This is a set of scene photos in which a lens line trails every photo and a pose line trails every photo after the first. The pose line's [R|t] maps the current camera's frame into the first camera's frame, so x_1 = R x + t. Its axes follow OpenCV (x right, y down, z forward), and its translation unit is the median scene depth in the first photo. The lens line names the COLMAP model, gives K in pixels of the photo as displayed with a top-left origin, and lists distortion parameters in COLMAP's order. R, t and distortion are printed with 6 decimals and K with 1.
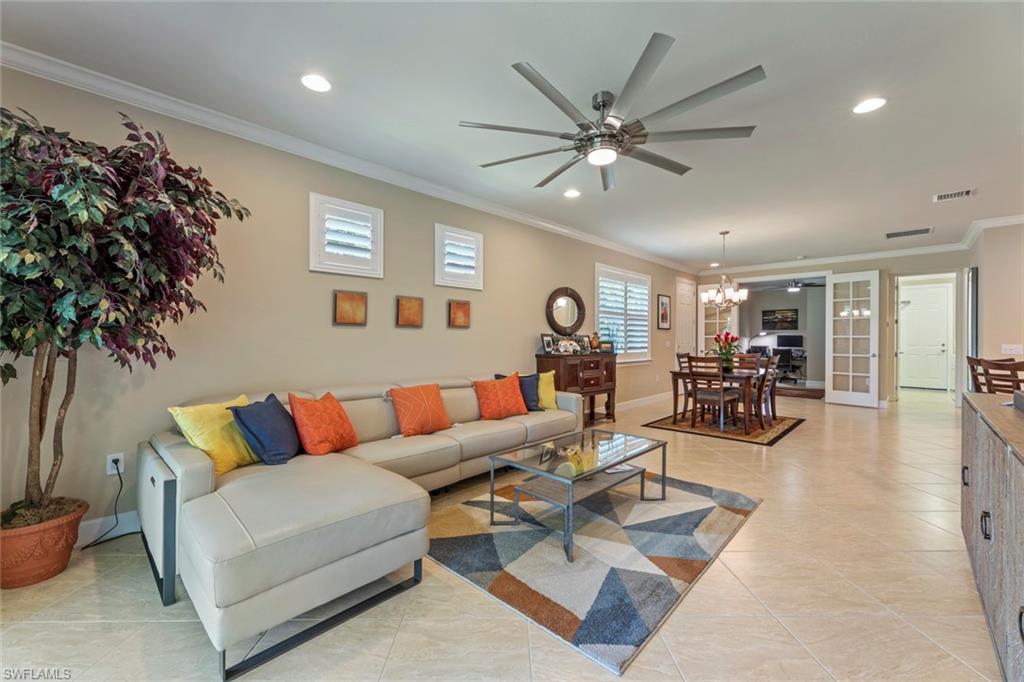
lens RADIAL K [[409.3, 0, 514.8], [0, 409.3, 337.0], [0, 0, 1]] dist [0.006159, -0.000604]
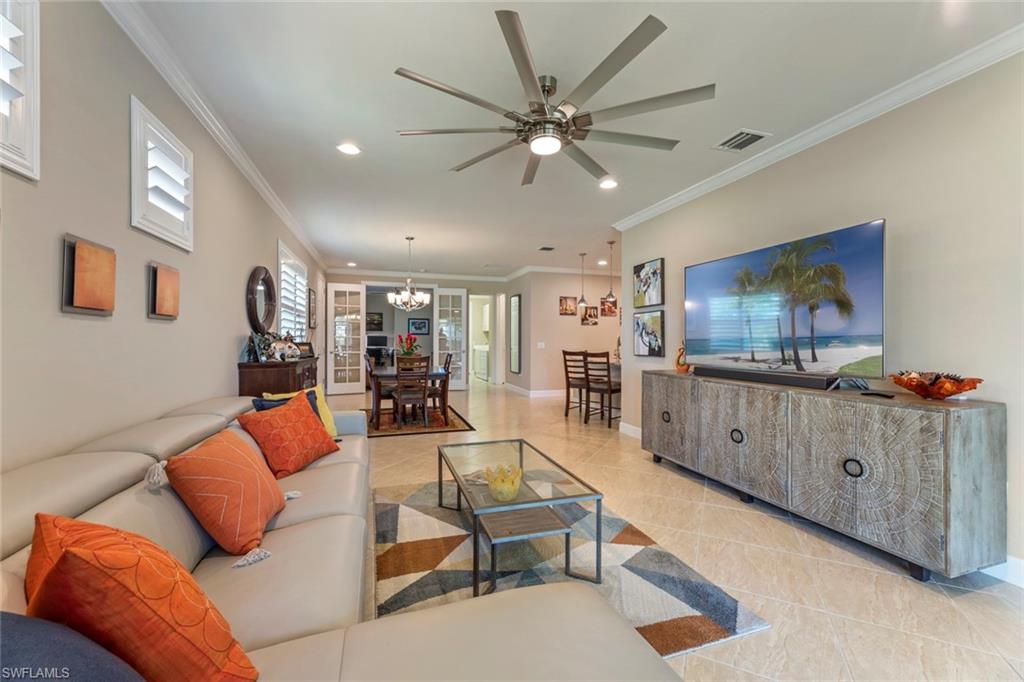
lens RADIAL K [[409.3, 0, 510.9], [0, 409.3, 335.7], [0, 0, 1]] dist [0.006159, -0.000604]
pose [[0.478395, 0.006178, 0.878123, -0.280291], [-0.002977, 0.999981, -0.005414, 0.000377], [-0.878140, -0.000024, 0.478404, 0.269076]]
